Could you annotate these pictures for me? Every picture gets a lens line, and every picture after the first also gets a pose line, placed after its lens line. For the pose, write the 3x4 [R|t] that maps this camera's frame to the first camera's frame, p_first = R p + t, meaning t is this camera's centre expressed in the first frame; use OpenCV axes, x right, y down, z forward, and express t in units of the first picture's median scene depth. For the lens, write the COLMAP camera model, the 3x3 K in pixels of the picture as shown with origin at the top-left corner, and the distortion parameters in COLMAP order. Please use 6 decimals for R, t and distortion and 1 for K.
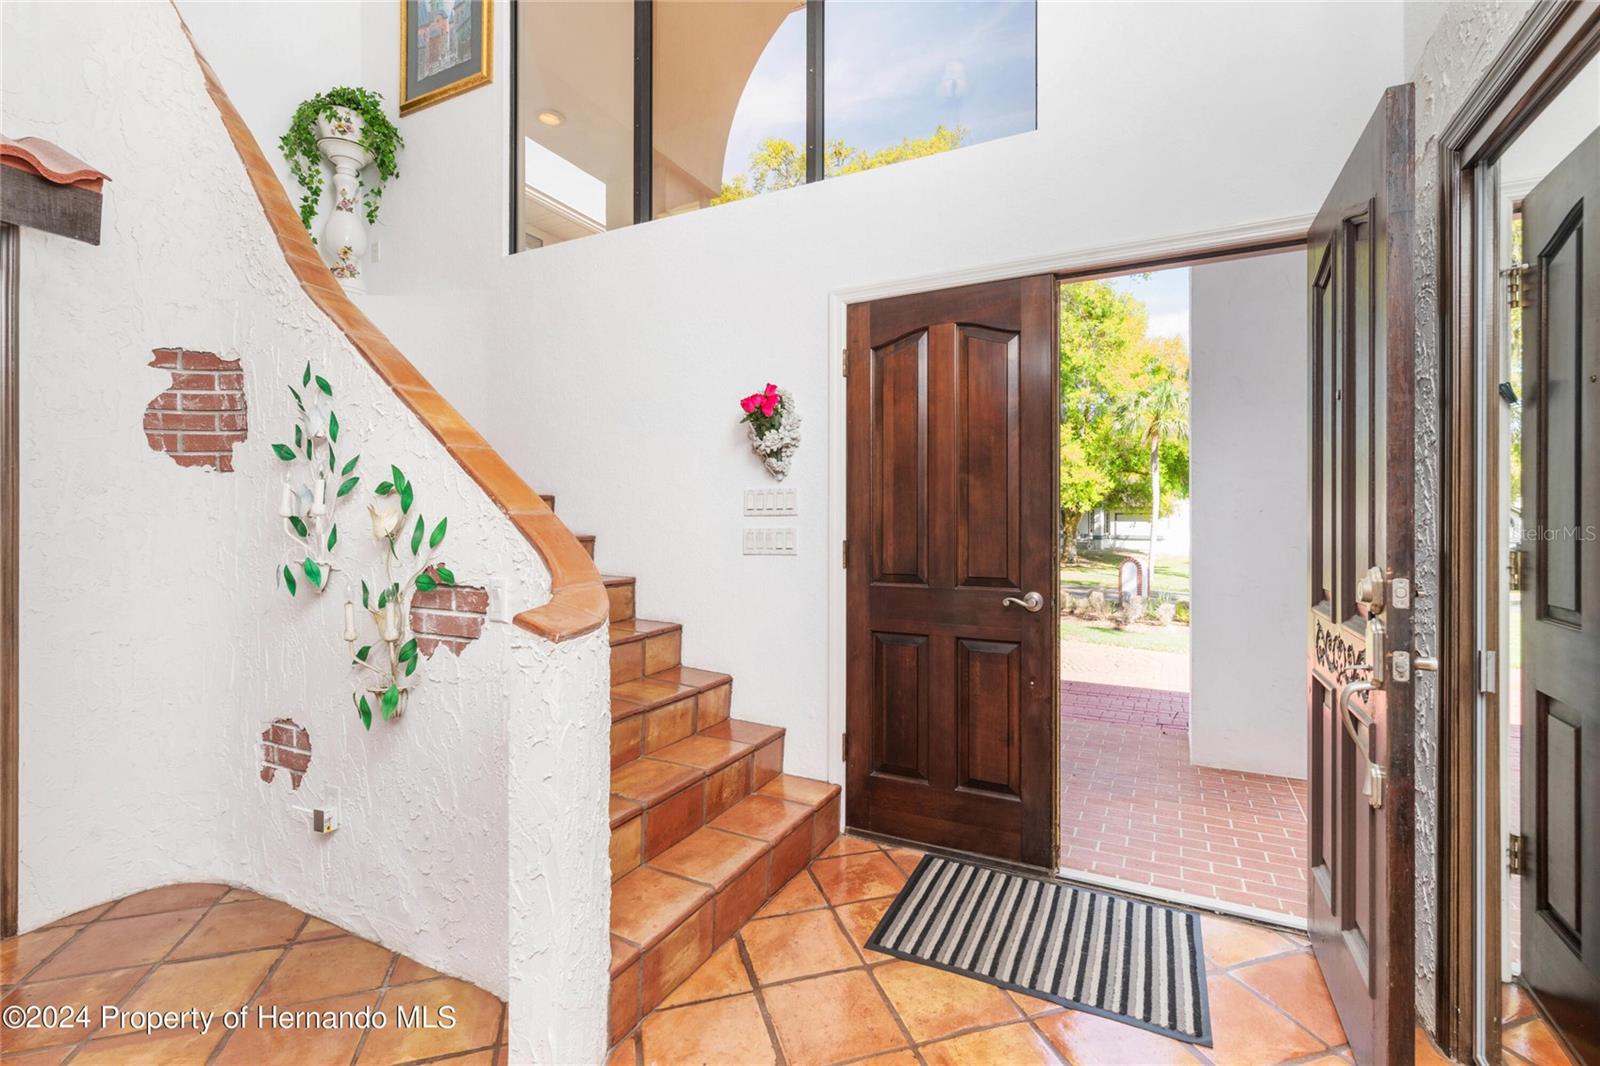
lens RADIAL K [[688.4, 0, 808.0], [0, 688.4, 524.0], [0, 0, 1]] dist [-0.001294, -0.000272]
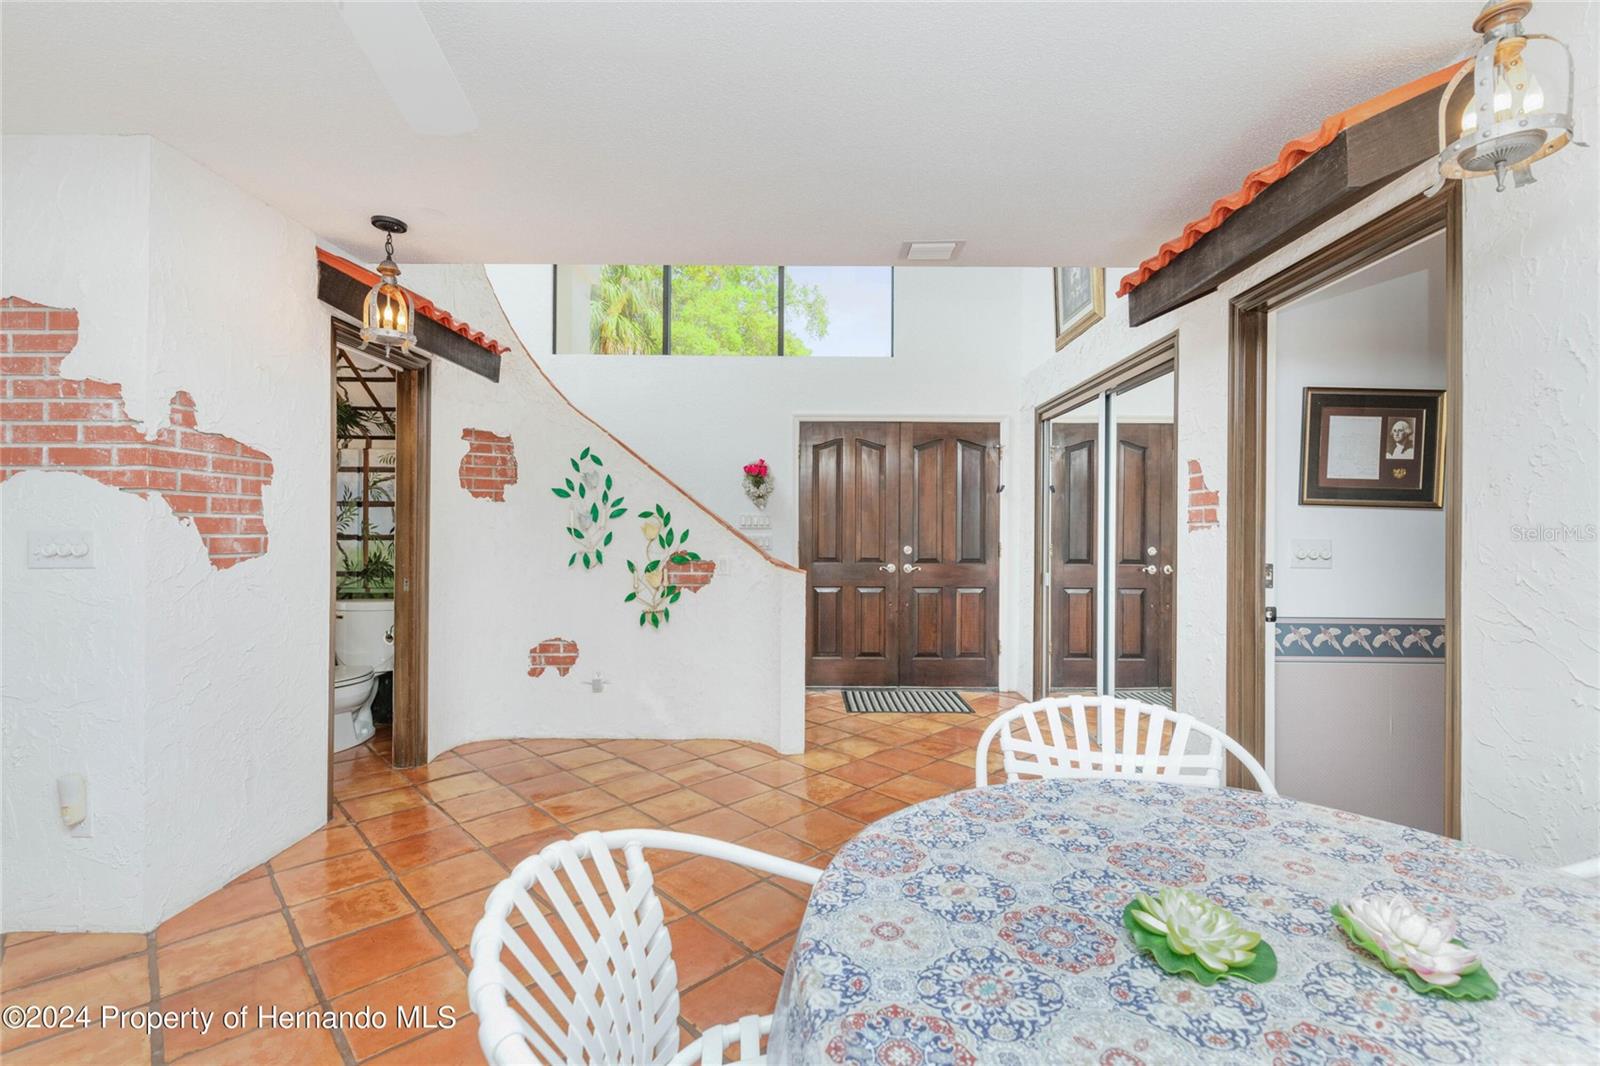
lens RADIAL K [[688.4, 0, 808.0], [0, 688.4, 524.0], [0, 0, 1]] dist [-0.001294, -0.000272]
pose [[0.896097, 0.010459, 0.443736, -1.009755], [-0.002333, 0.999819, -0.018856, 0.013695], [-0.443853, 0.015862, 0.895959, -0.979315]]
